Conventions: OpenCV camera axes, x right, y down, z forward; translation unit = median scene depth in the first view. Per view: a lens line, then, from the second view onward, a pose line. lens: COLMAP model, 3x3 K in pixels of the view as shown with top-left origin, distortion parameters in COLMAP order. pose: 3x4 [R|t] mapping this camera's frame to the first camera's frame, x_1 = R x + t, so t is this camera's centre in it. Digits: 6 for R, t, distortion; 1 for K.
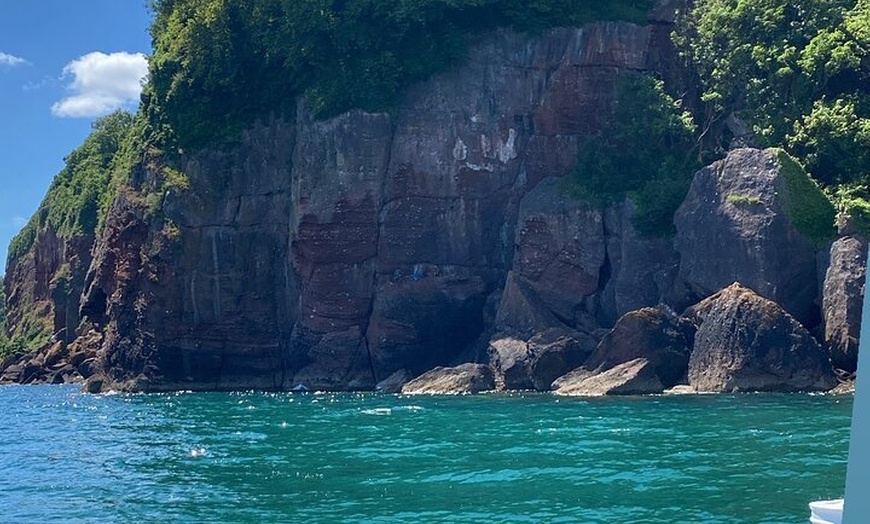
lens RADIAL K [[1487.9, 0, 435.0], [0, 1487.9, 262.0], [0, 0, 1]] dist [0.034724, -0.125528]
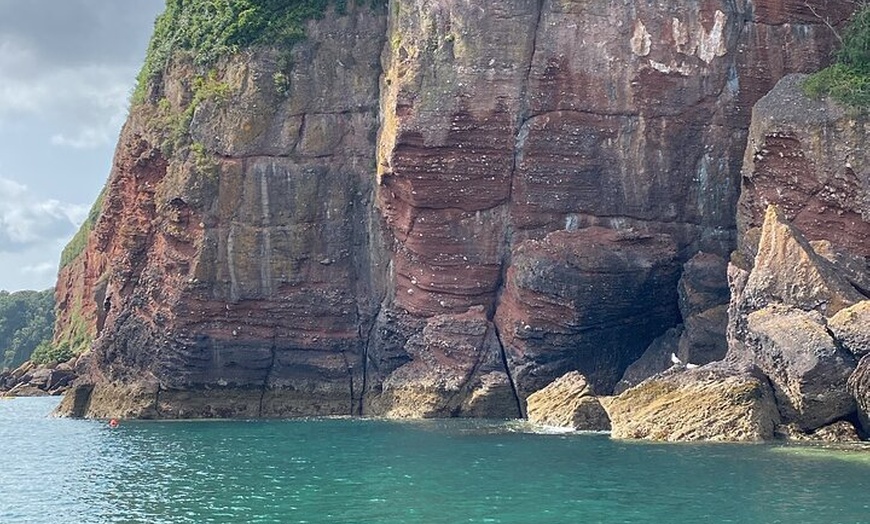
lens RADIAL K [[1451.8, 0, 435.7], [0, 1451.8, 250.2], [0, 0, 1]] dist [0.126857, -0.005632]
pose [[0.999320, 0.016901, -0.032776, -0.050230], [-0.017552, 0.999653, -0.019659, 0.030752], [0.032432, 0.020221, 0.999269, 0.357137]]
